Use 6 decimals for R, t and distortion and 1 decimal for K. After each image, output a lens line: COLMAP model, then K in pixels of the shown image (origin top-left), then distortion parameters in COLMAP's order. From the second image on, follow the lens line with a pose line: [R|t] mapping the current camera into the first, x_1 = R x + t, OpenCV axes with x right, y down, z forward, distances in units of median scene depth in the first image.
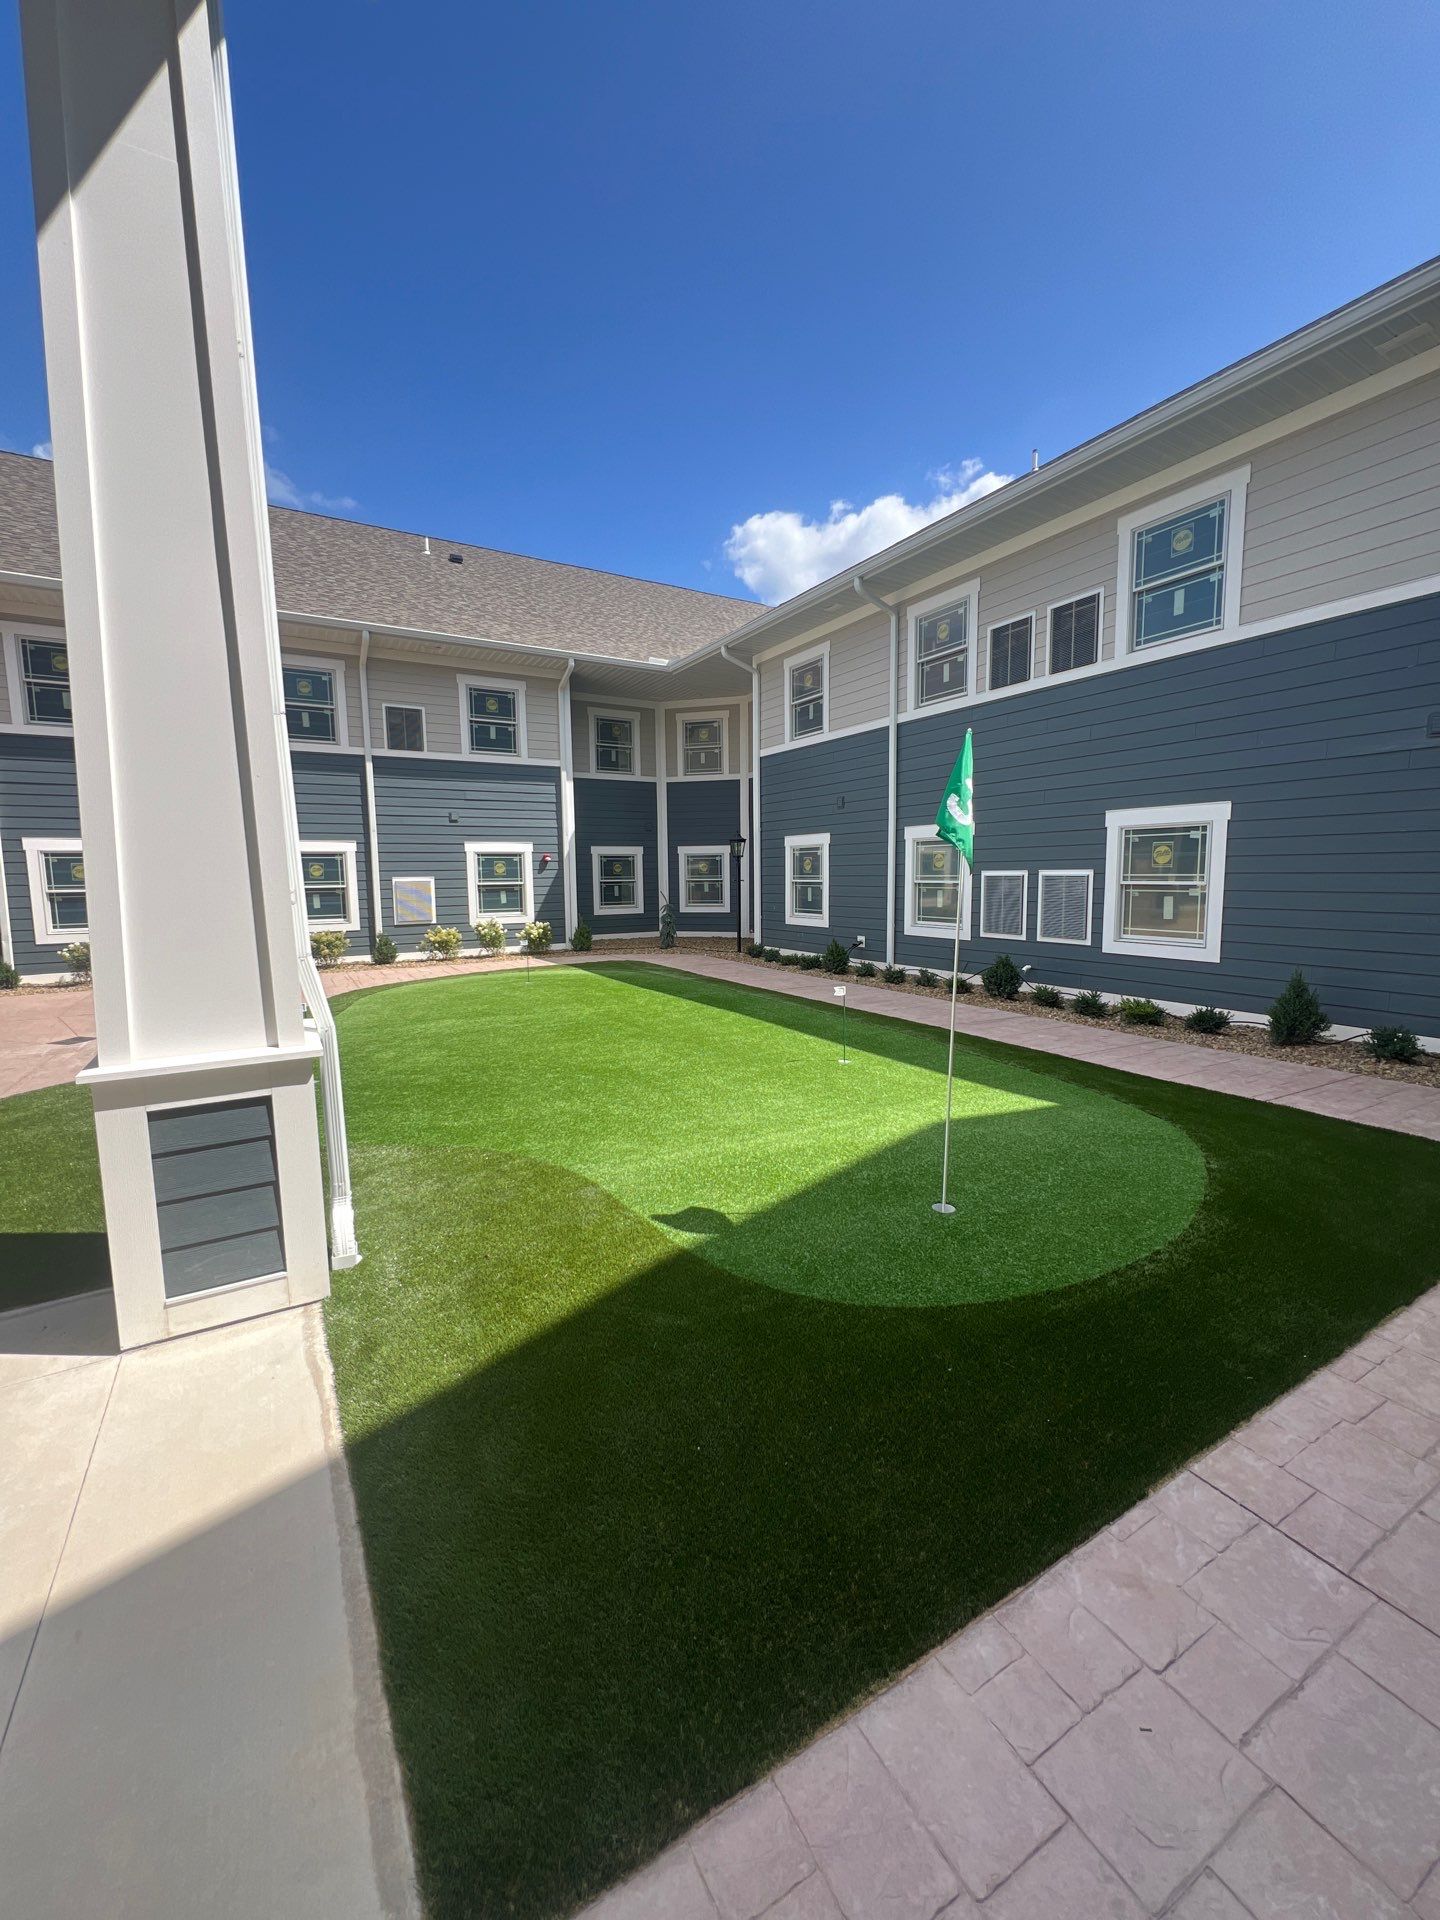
lens RADIAL K [[765.6, 0, 725.0], [0, 765.6, 956.5], [0, 0, 1]] dist [-0.000238, -0.000656]
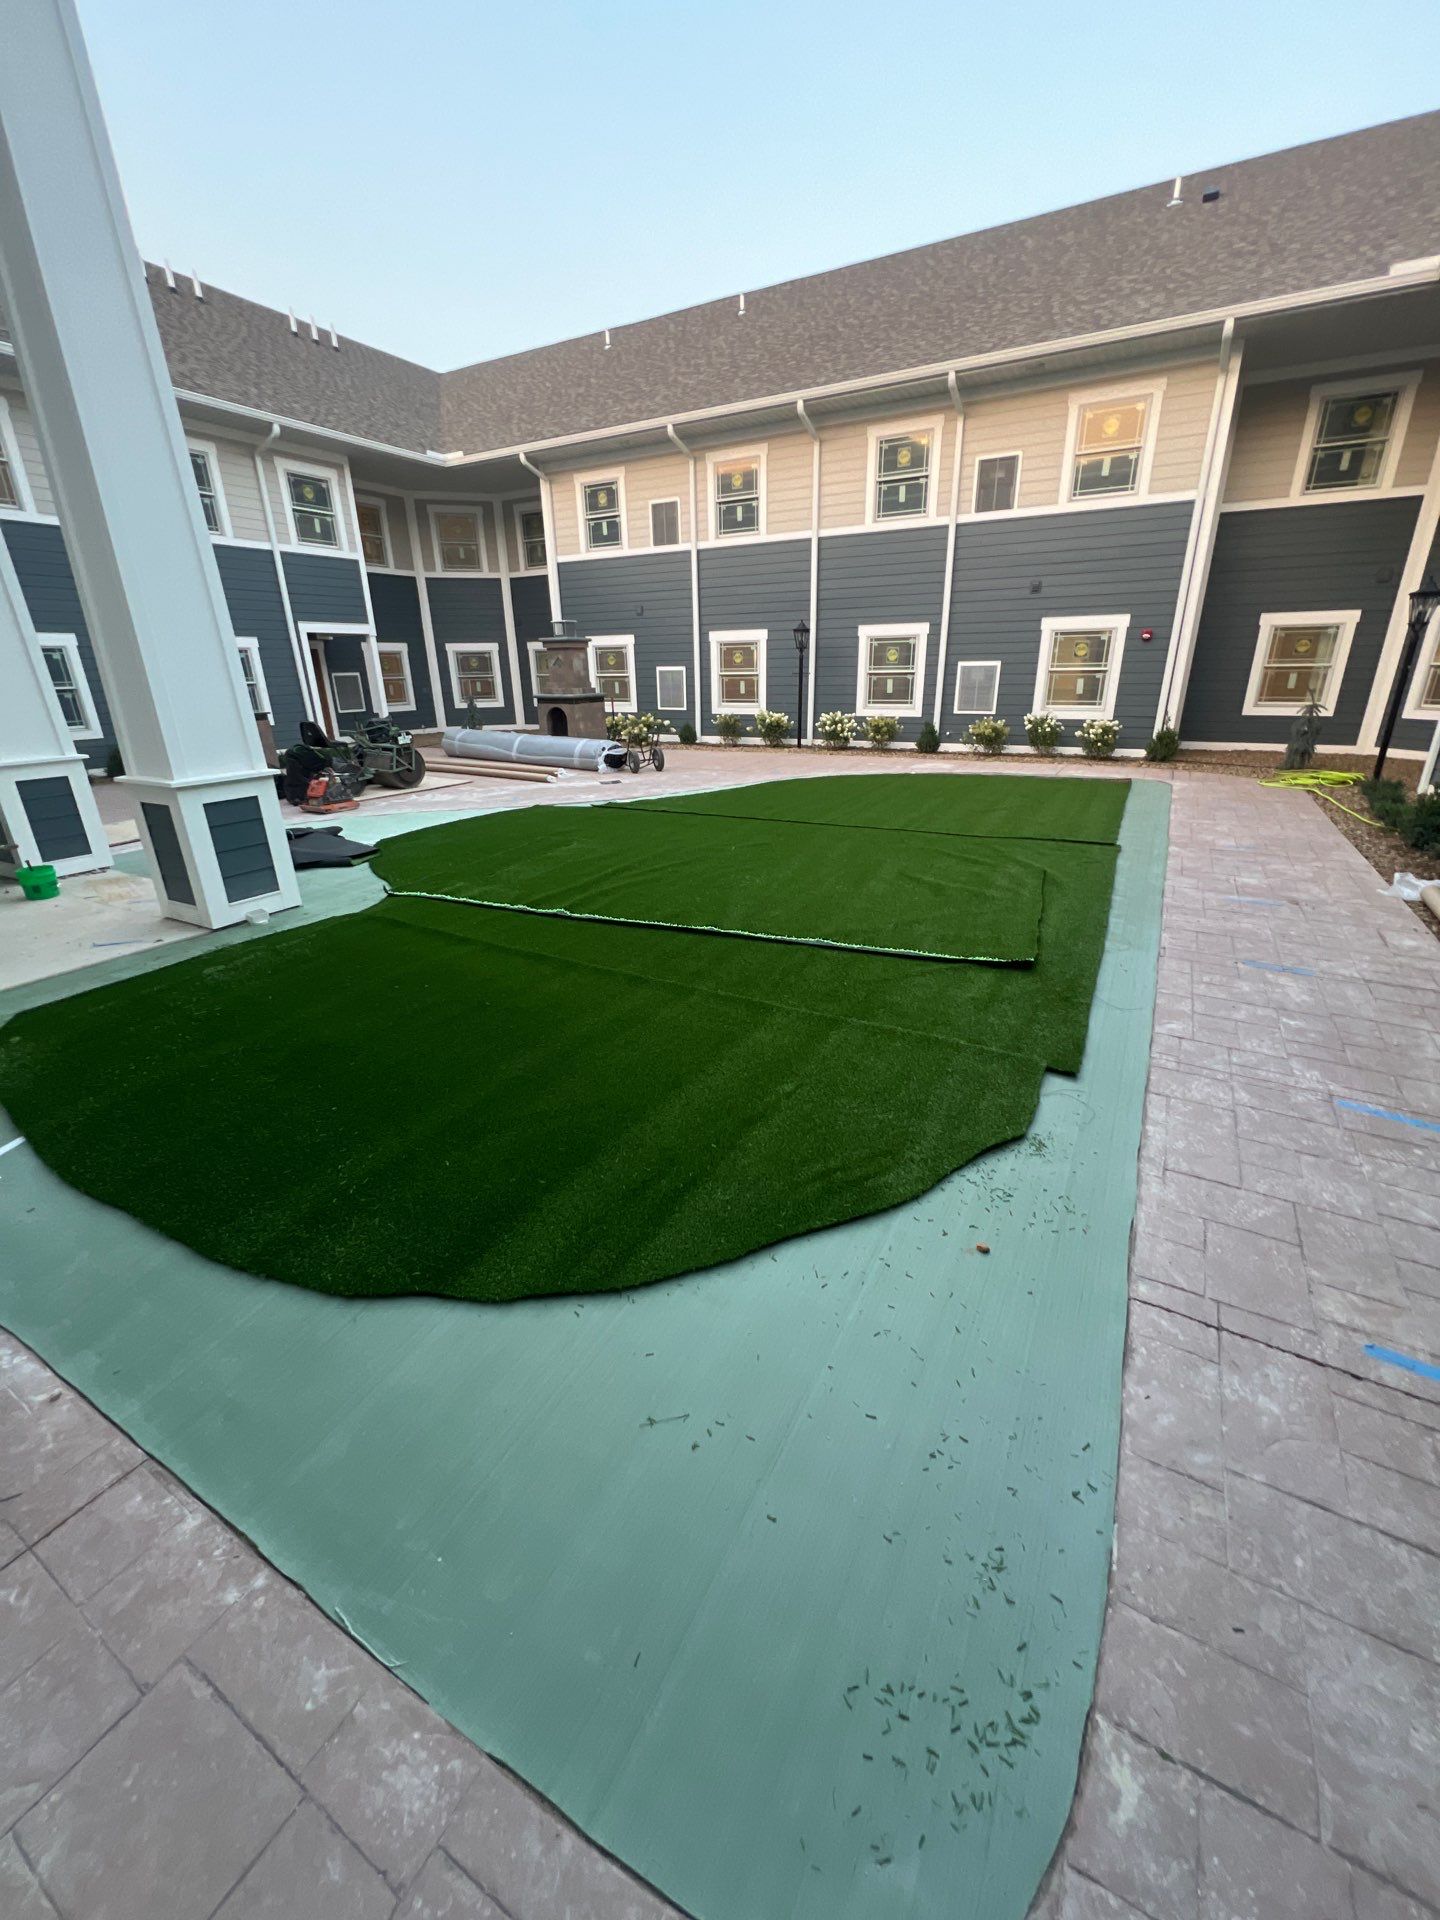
lens RADIAL K [[765.6, 0, 722.3], [0, 765.6, 958.0], [0, 0, 1]] dist [-0.000238, -0.000656]
pose [[0.503254, 0.311781, -0.805933, 0.405440], [-0.083102, 0.945782, 0.313990, -0.037097], [0.860133, -0.091042, 0.501879, 0.297039]]
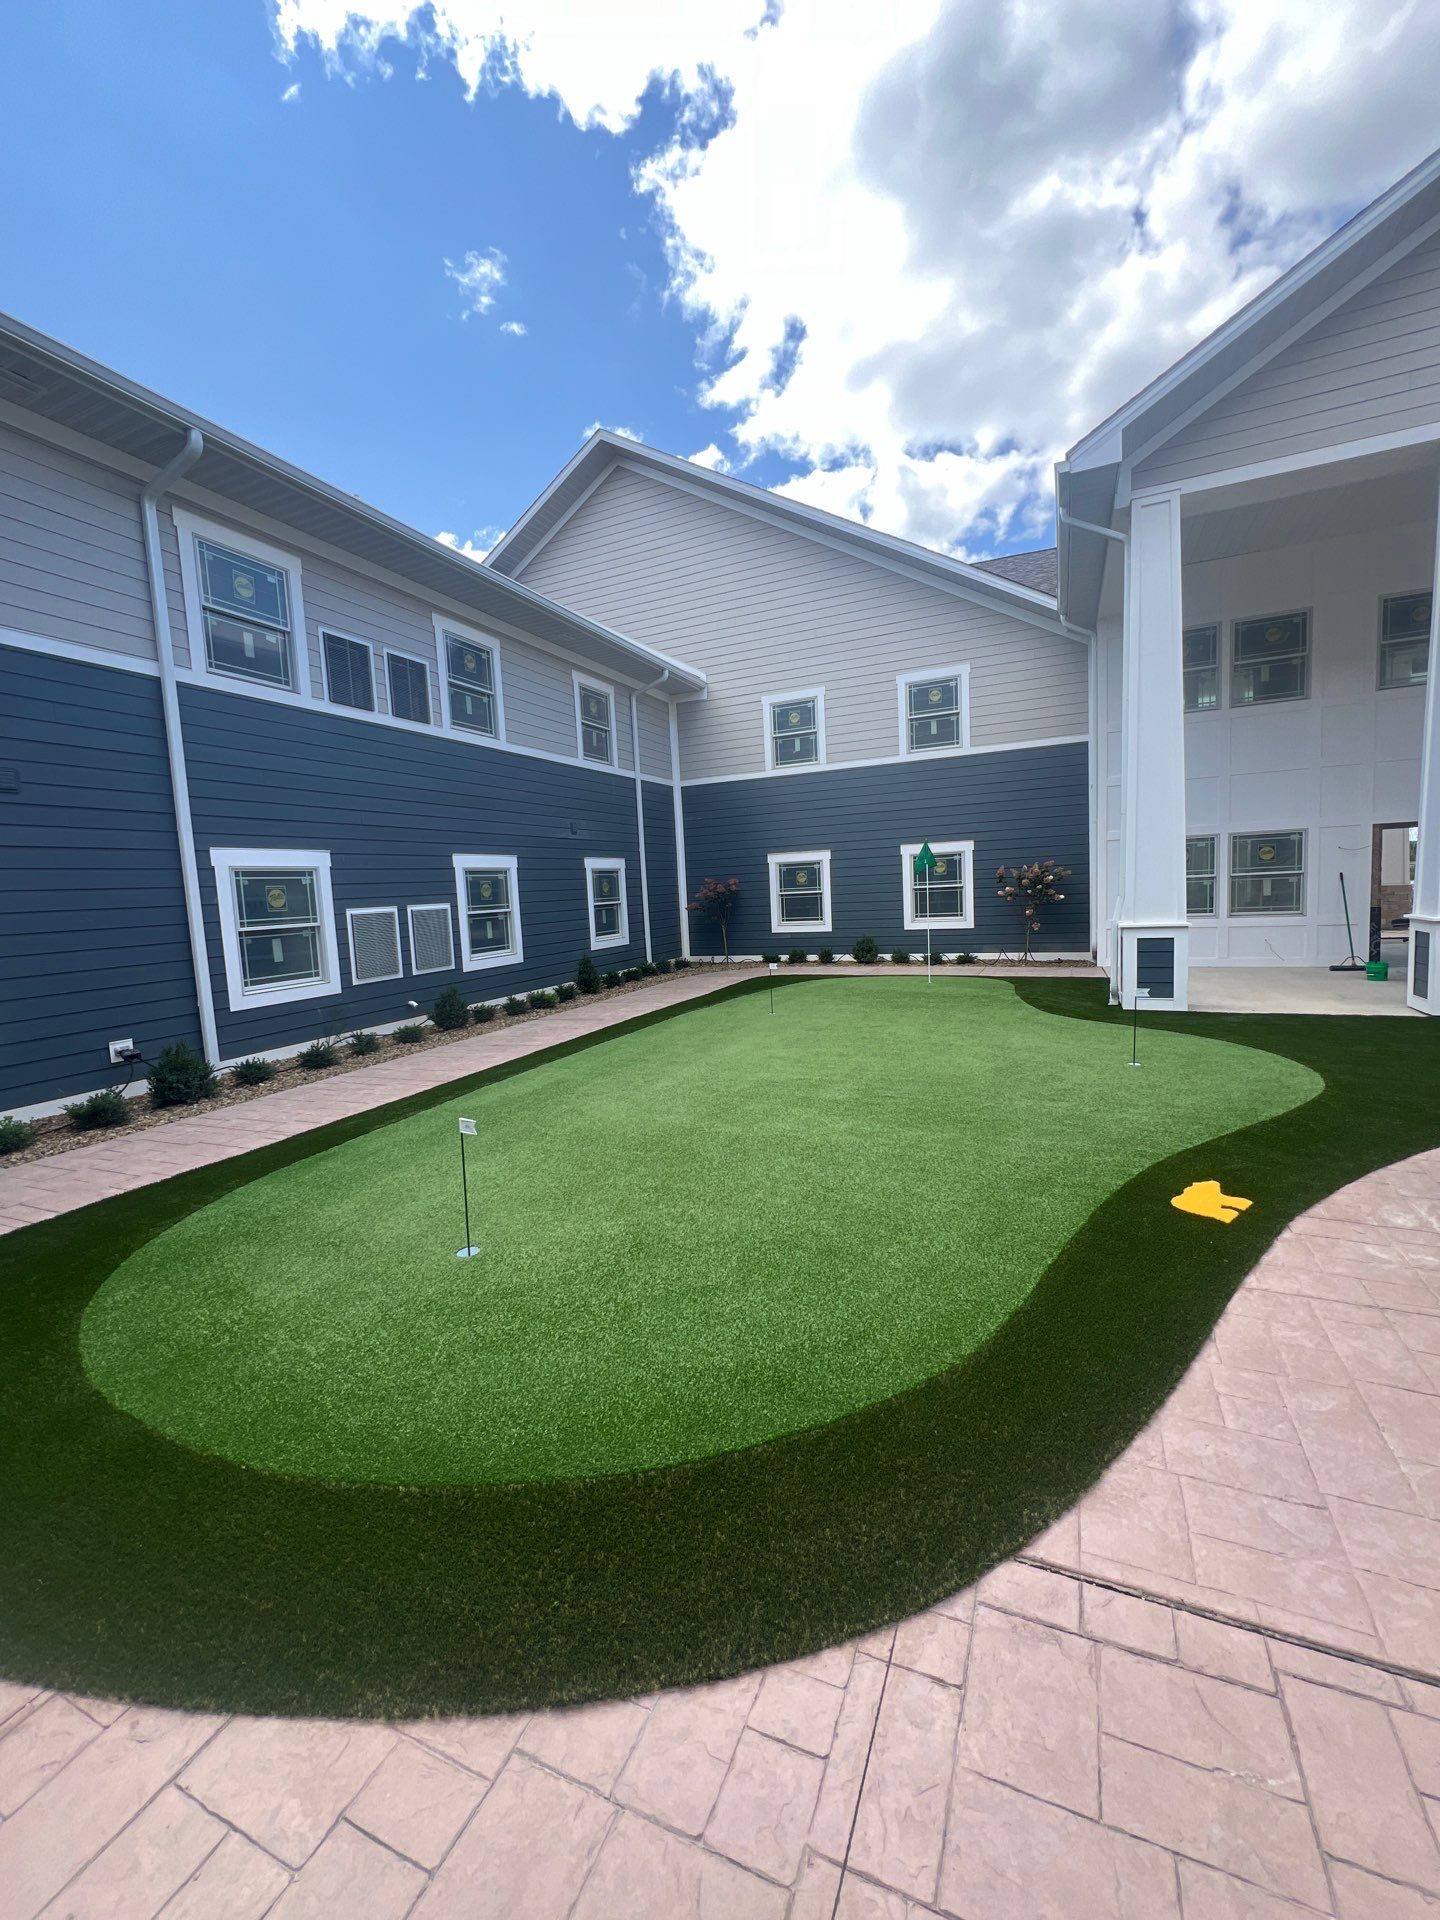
lens RADIAL K [[765.6, 0, 725.8], [0, 765.6, 953.4], [0, 0, 1]] dist [-0.000238, -0.000656]
pose [[-0.576346, -0.027600, 0.816740, -0.577240], [0.147960, 0.979387, 0.137507, -0.111800], [-0.803700, 0.200097, -0.560382, 1.086882]]
